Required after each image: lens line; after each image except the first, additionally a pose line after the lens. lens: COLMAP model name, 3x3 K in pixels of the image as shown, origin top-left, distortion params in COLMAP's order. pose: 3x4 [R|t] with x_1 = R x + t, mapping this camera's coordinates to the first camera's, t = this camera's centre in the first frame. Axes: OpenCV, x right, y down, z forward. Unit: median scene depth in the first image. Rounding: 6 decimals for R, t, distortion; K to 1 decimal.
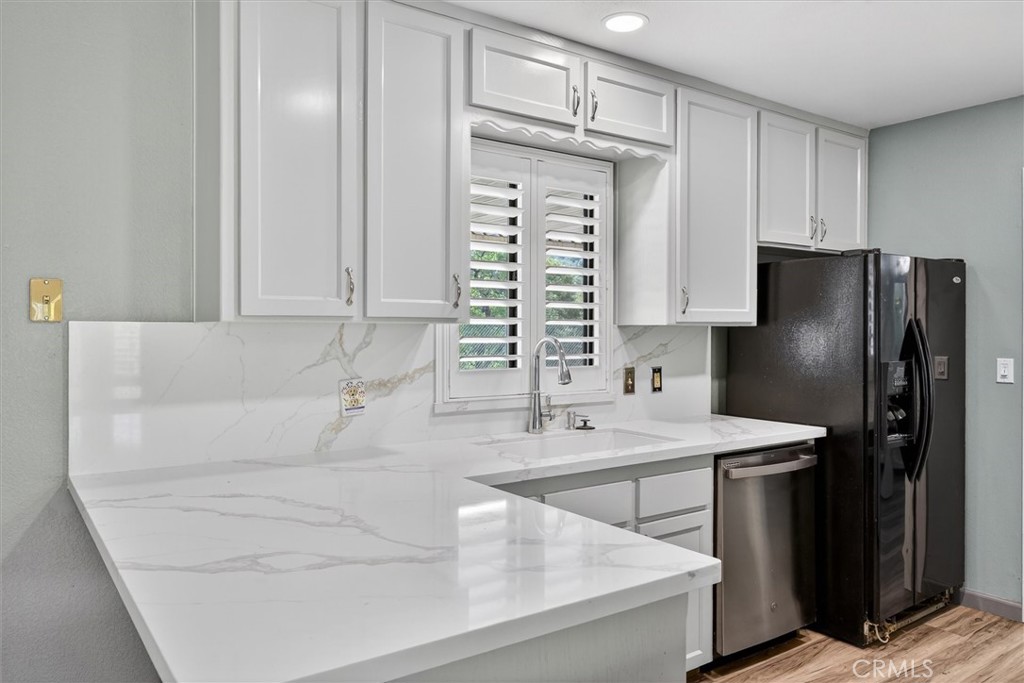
lens RADIAL K [[714.9, 0, 519.3], [0, 714.9, 332.8], [0, 0, 1]] dist [0.000916, 0.005494]
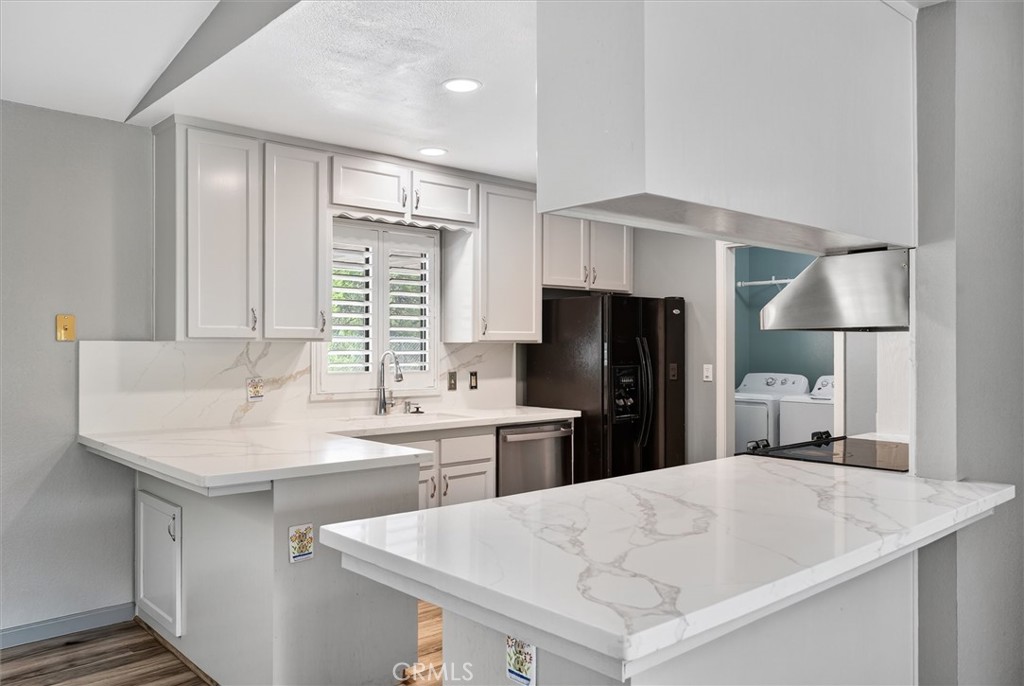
lens RADIAL K [[752.9, 0, 507.4], [0, 752.9, 340.8], [0, 0, 1]] dist [0.008024, -0.005029]
pose [[0.995087, -0.001253, 0.098998, 0.128346], [0.002492, 0.999920, -0.012385, 0.005547], [-0.098975, 0.012571, 0.995011, -0.585195]]
